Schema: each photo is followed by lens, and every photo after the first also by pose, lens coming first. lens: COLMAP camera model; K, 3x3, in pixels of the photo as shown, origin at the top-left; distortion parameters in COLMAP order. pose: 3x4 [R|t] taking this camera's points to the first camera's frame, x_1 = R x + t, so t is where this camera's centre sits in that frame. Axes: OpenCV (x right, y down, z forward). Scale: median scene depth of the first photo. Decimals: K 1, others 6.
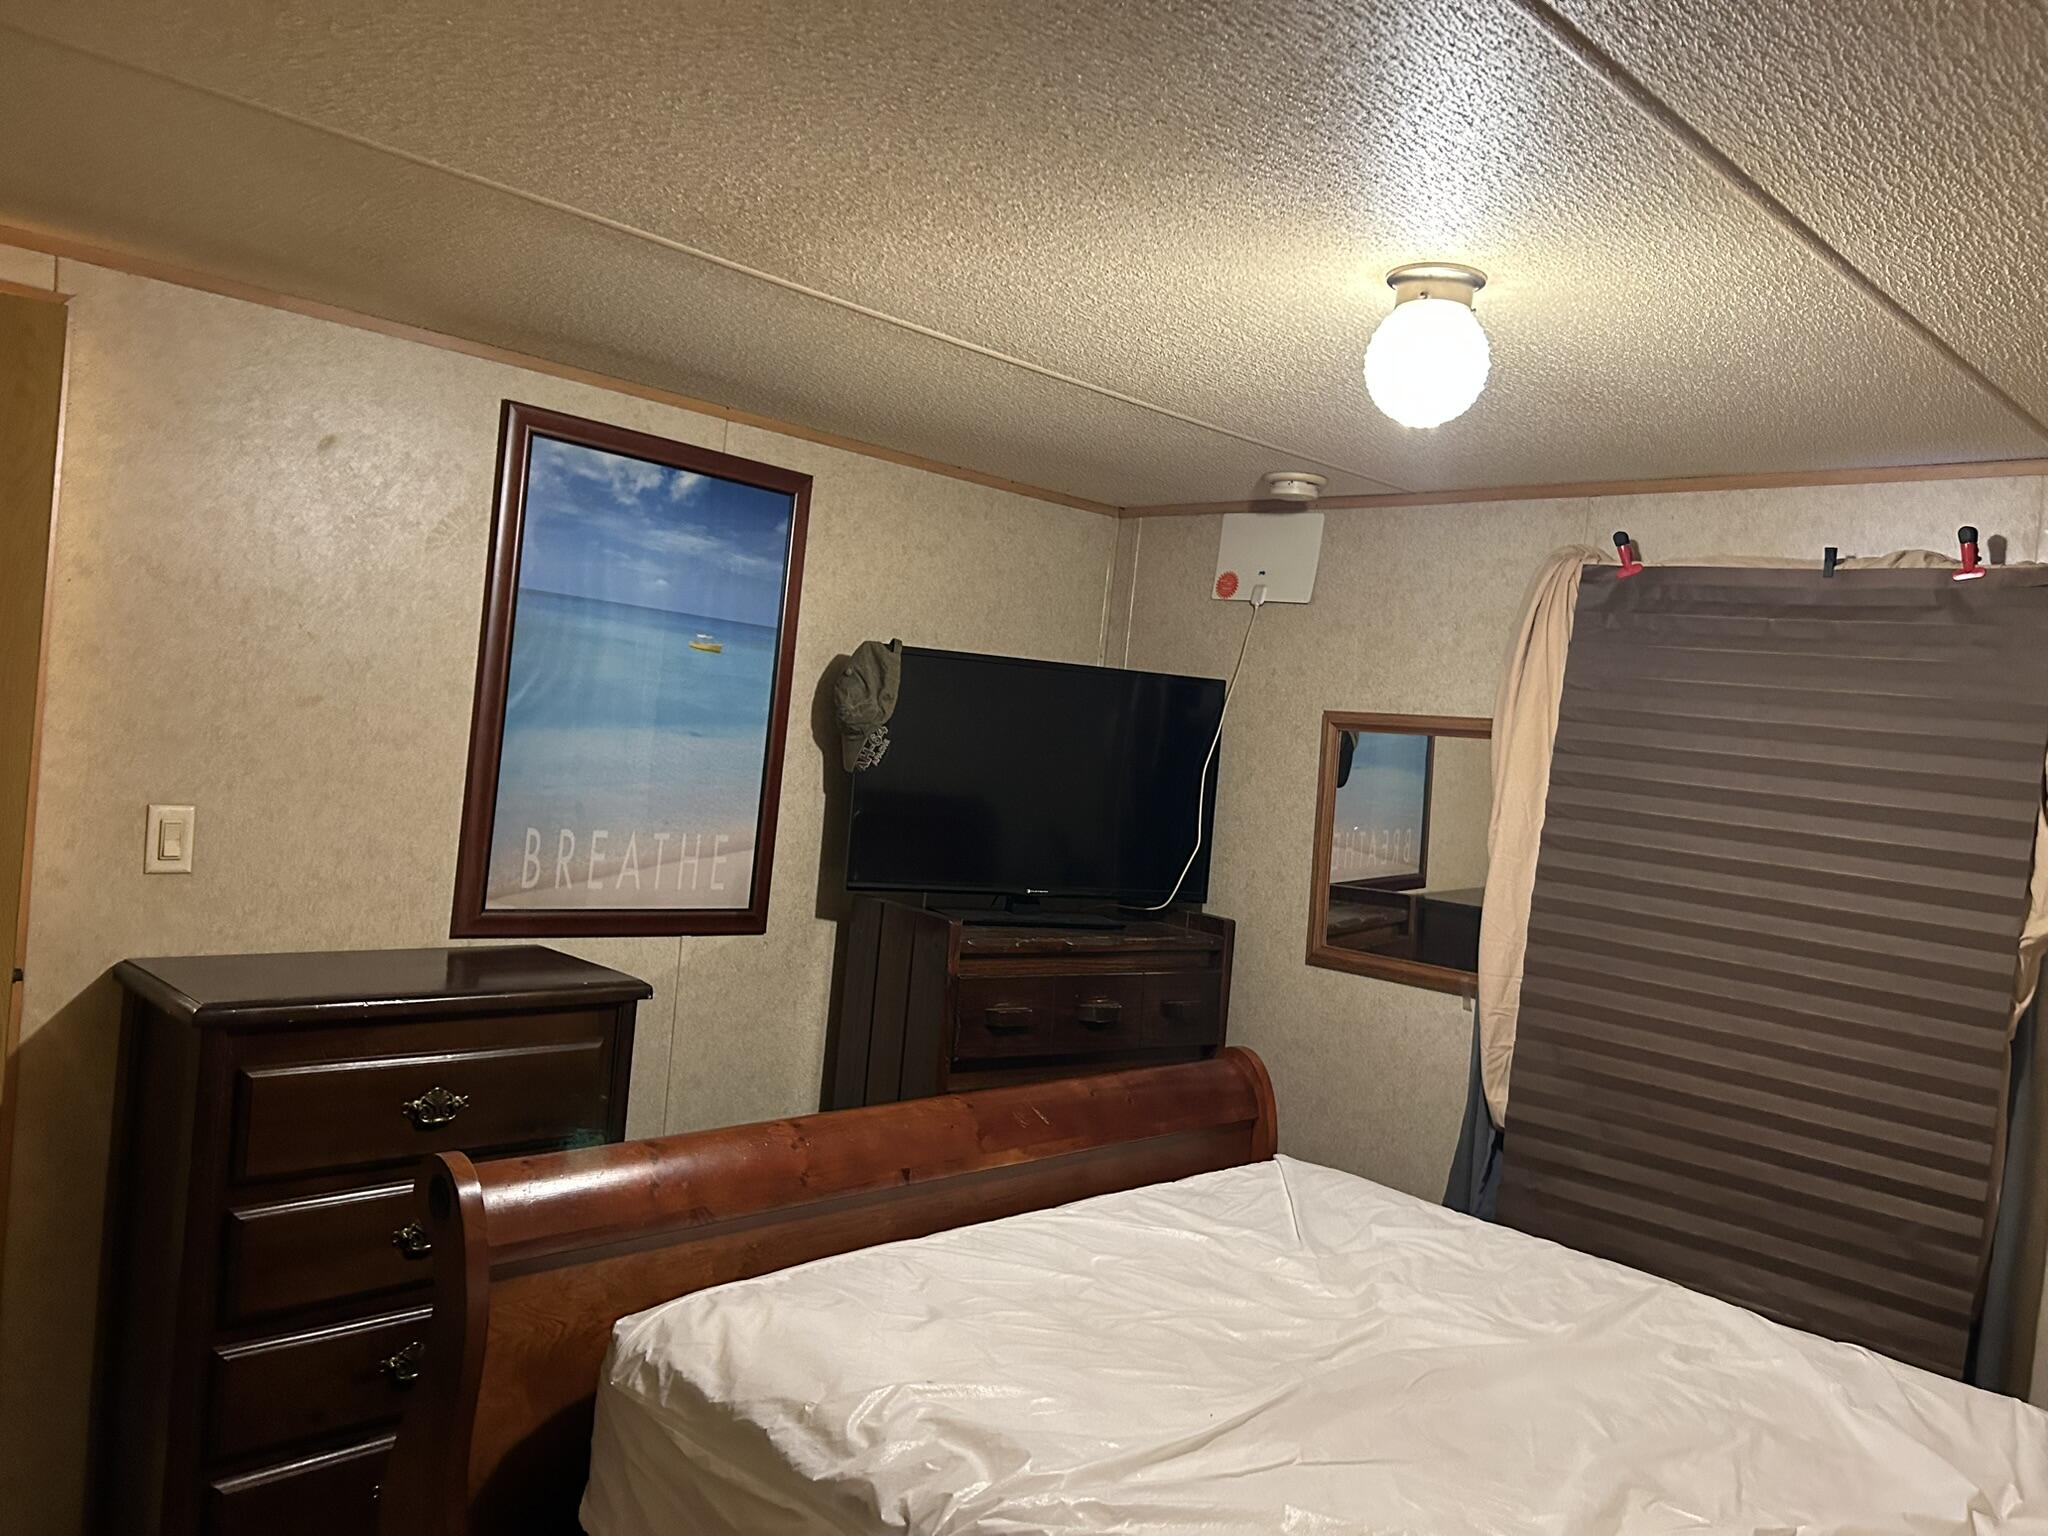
lens RADIAL K [[1527.6, 0, 1024.0], [0, 1527.6, 768.0], [0, 0, 1]] dist [0.046928, -0.054539]
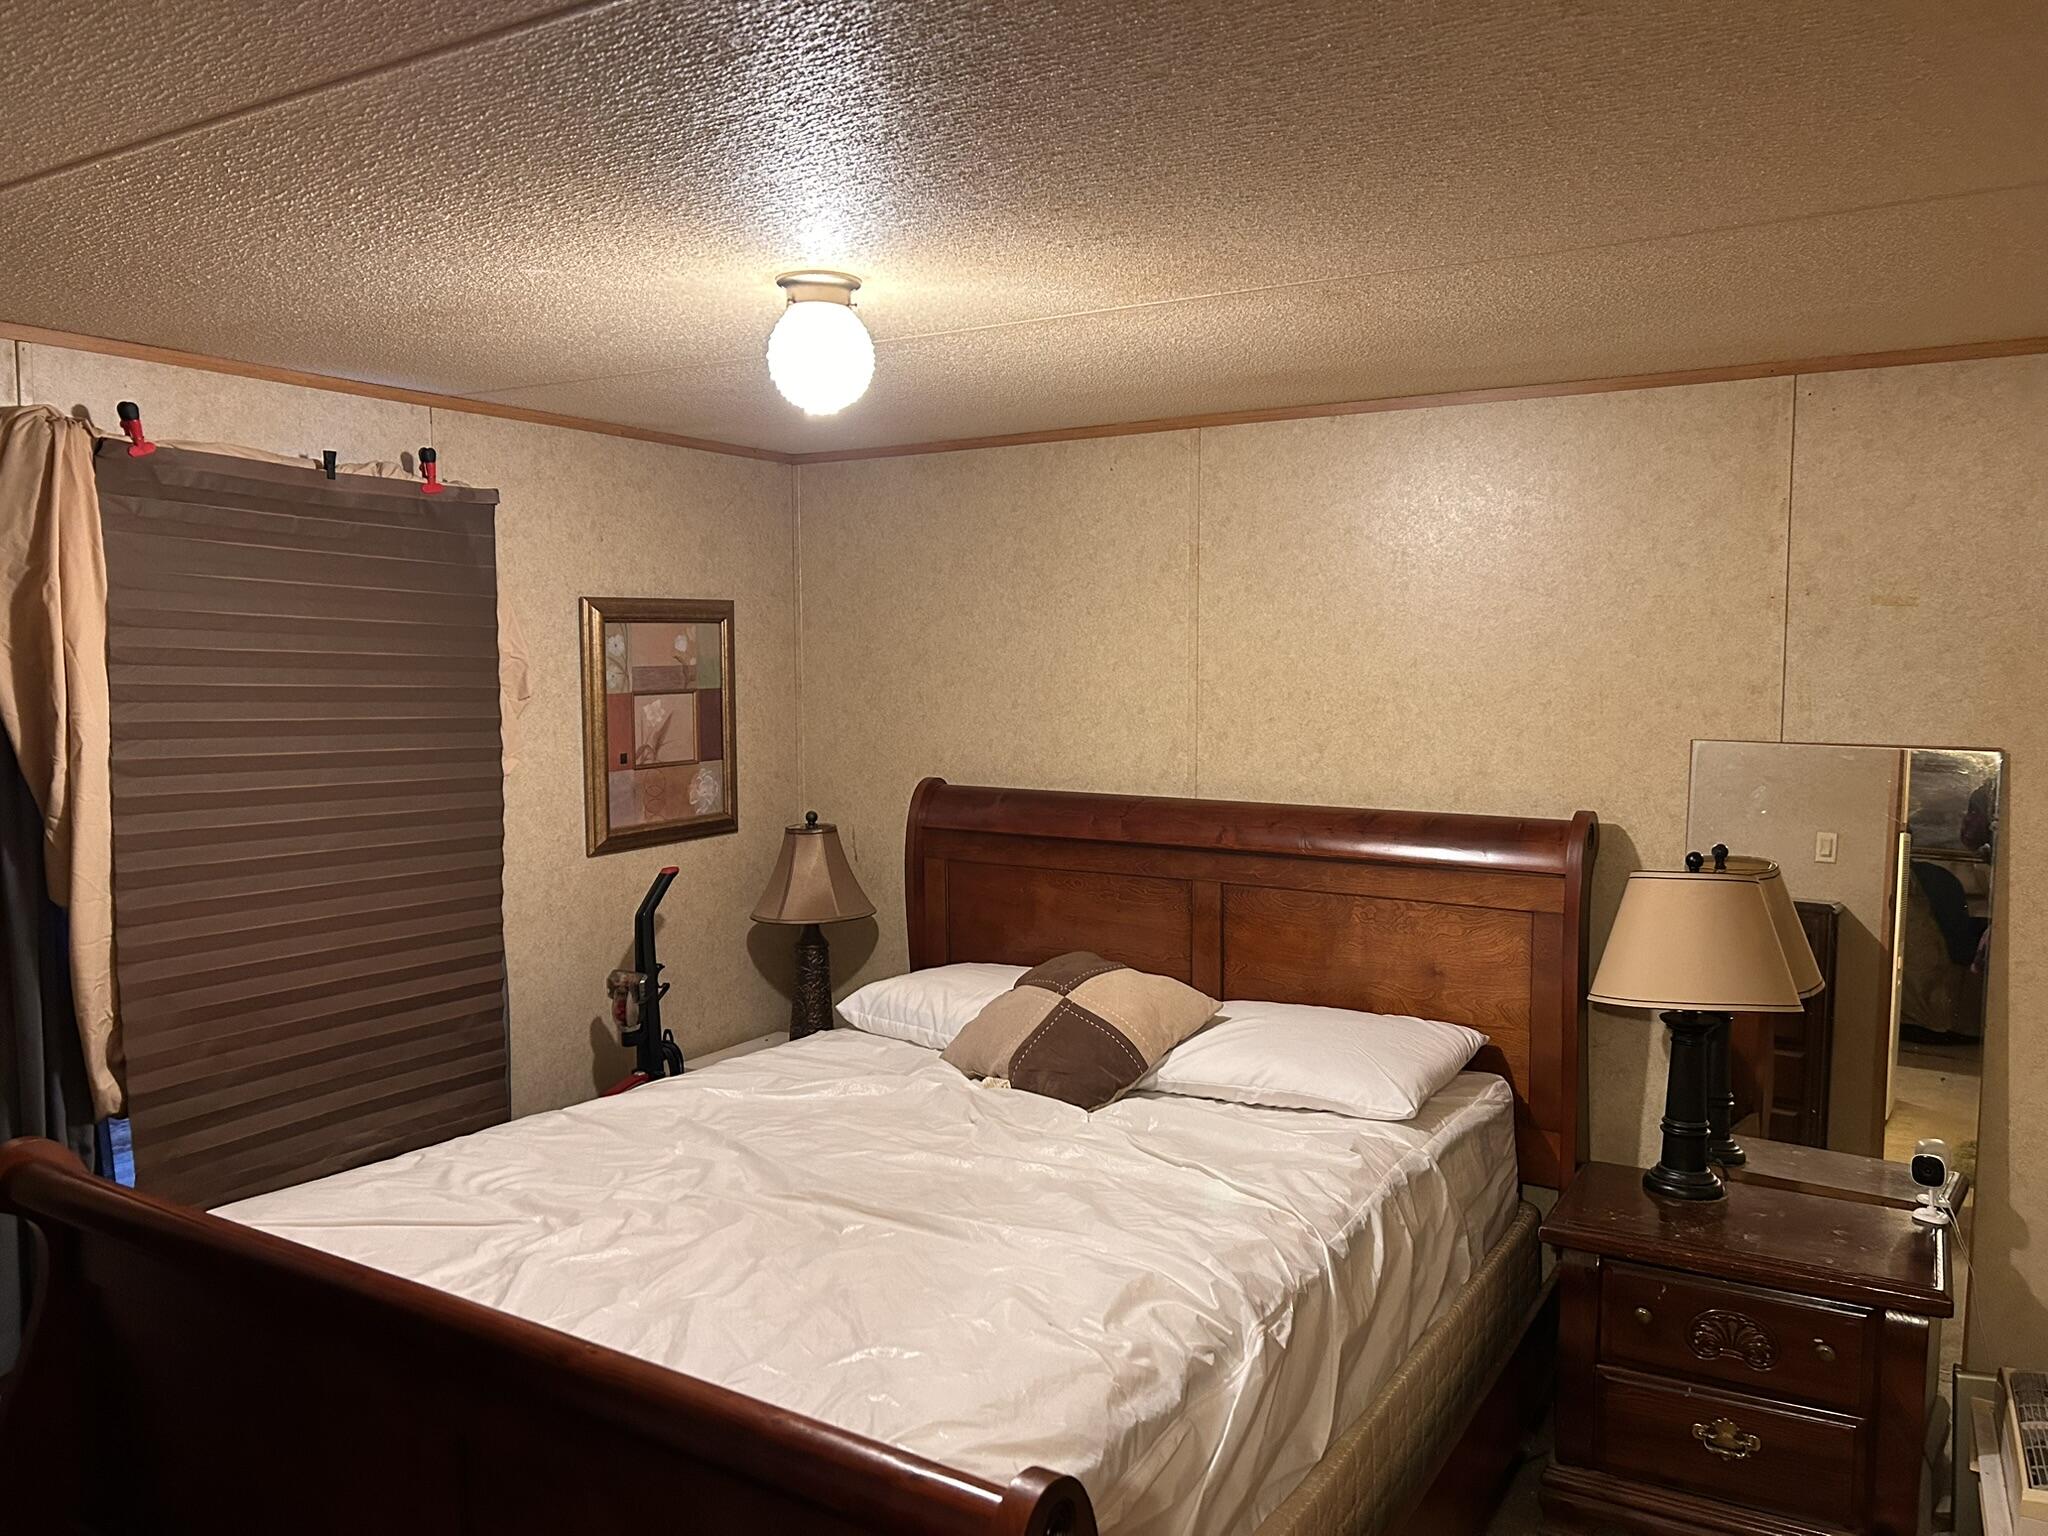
lens RADIAL K [[1527.6, 0, 1024.0], [0, 1527.6, 768.0], [0, 0, 1]] dist [0.046928, -0.054539]
pose [[-0.225013, -0.165151, 0.960257, -0.673989], [-0.006961, 0.985778, 0.167909, -0.113428], [-0.974331, 0.031097, -0.222962, 0.808001]]
